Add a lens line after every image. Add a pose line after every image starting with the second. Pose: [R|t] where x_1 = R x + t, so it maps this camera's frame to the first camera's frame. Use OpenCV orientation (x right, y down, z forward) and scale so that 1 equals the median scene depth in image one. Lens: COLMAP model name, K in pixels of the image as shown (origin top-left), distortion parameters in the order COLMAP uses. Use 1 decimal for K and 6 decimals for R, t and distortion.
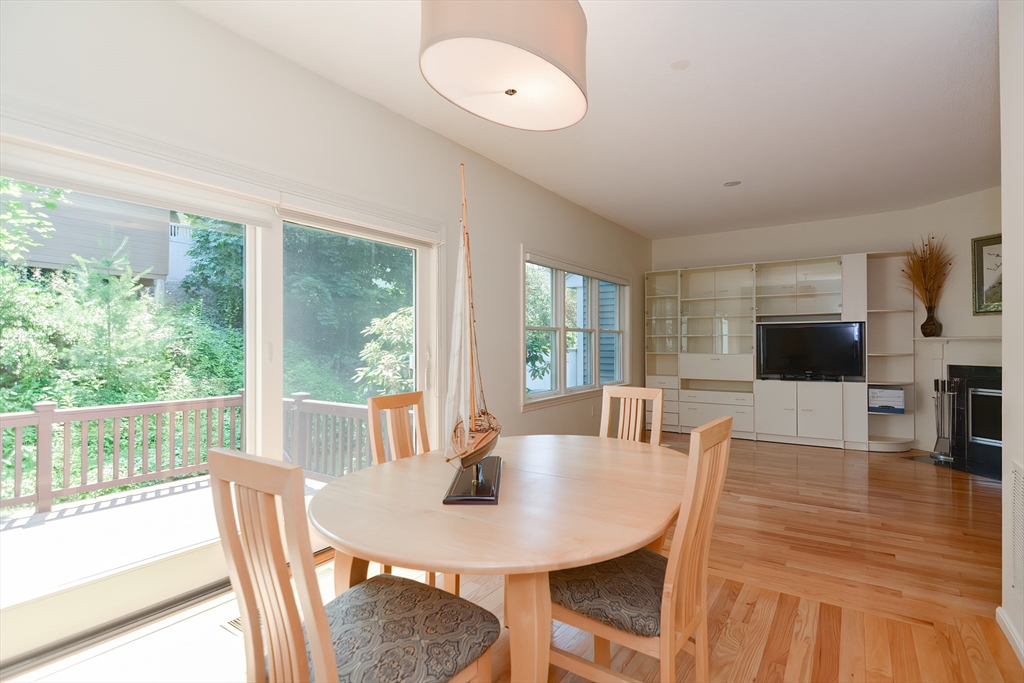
lens RADIAL K [[501.8, 0, 515.4], [0, 501.8, 339.3], [0, 0, 1]] dist [-0.001141, -0.001732]
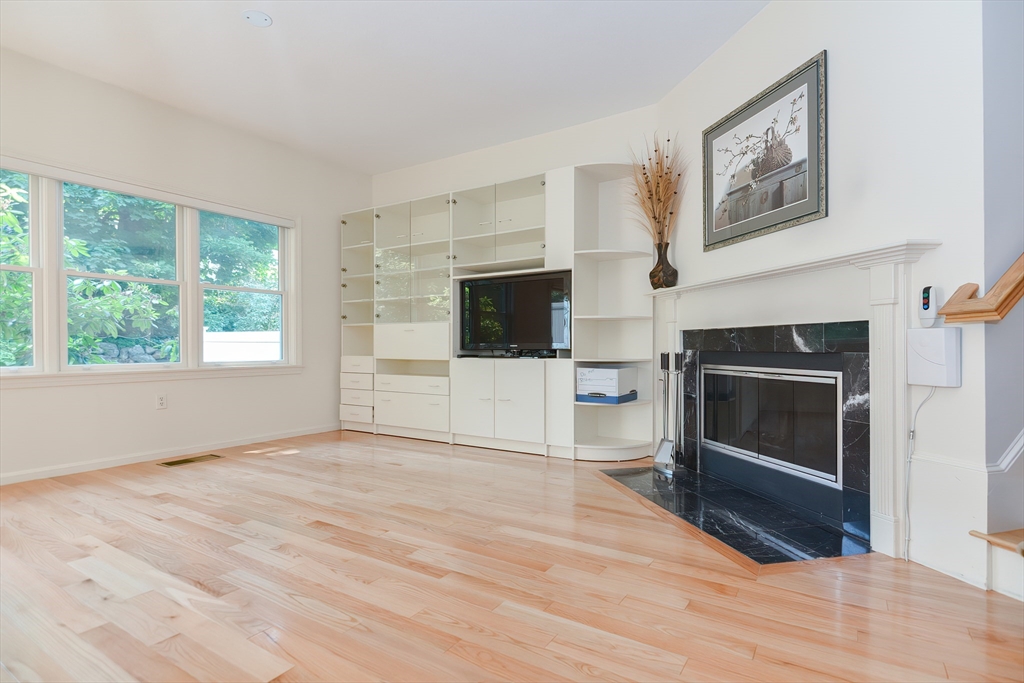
lens RADIAL K [[501.8, 0, 495.0], [0, 501.8, 342.3], [0, 0, 1]] dist [-0.001141, -0.001732]
pose [[0.999940, 0.002563, 0.010695, 0.590651], [-0.002548, 0.999996, -0.001491, 0.066126], [-0.010699, 0.001464, 0.999942, 0.330089]]
